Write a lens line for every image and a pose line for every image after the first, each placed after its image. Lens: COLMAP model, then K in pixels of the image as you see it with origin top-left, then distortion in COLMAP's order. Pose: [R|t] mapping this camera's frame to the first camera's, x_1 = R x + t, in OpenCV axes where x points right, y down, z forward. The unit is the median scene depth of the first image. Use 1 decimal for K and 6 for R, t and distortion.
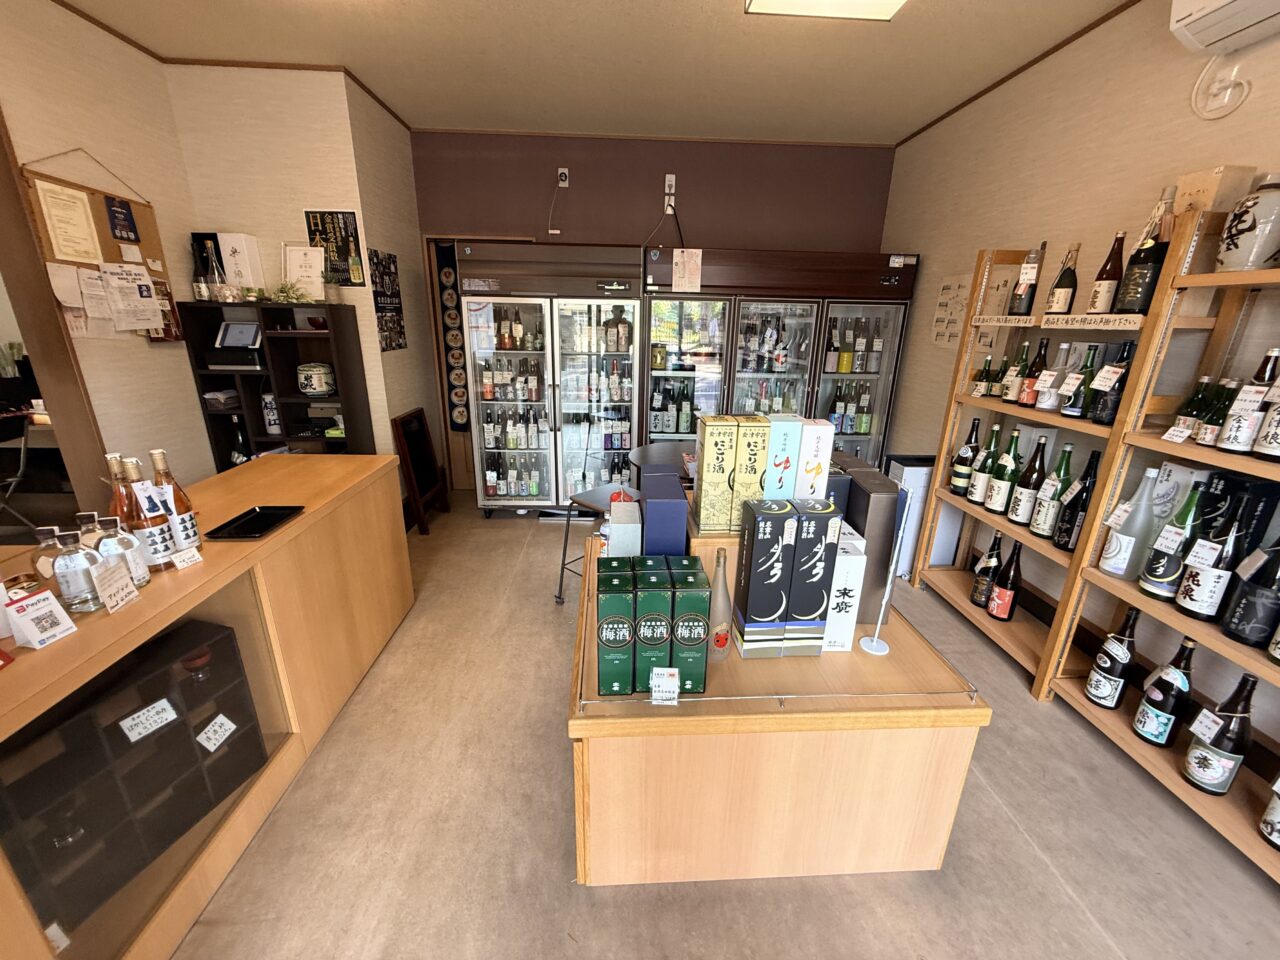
lens RADIAL K [[515.6, 0, 640.0], [0, 515.6, 480.0], [0, 0, 1]] dist [0.000019, -0.000312]
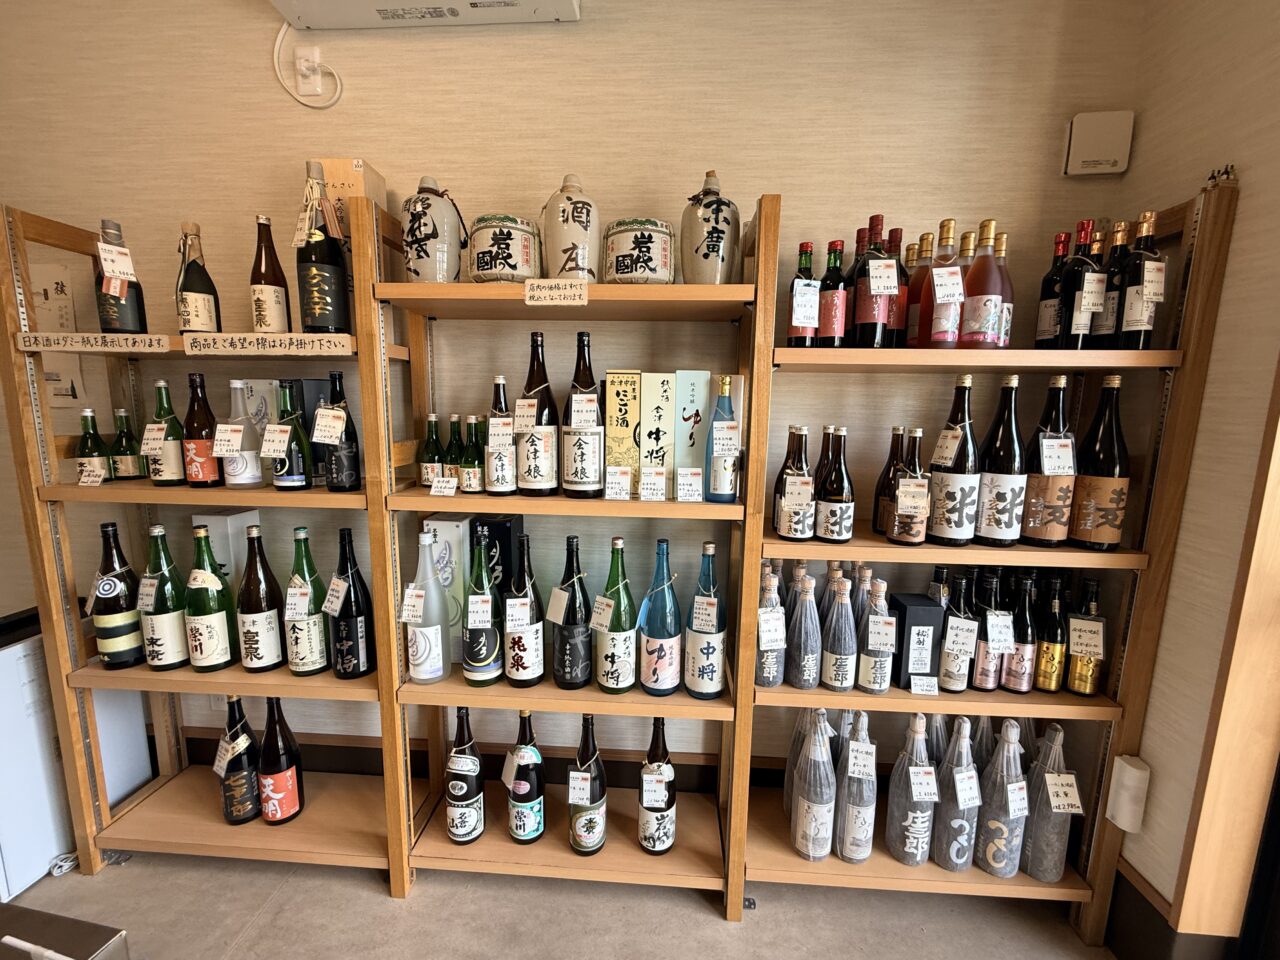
lens RADIAL K [[515.6, 0, 640.0], [0, 515.6, 480.0], [0, 0, 1]] dist [0.000019, -0.000312]
pose [[0.111582, -0.166034, 0.979787, 0.240476], [0.288322, 0.948943, 0.127972, -0.086922], [-0.951010, 0.268215, 0.153757, 0.462456]]
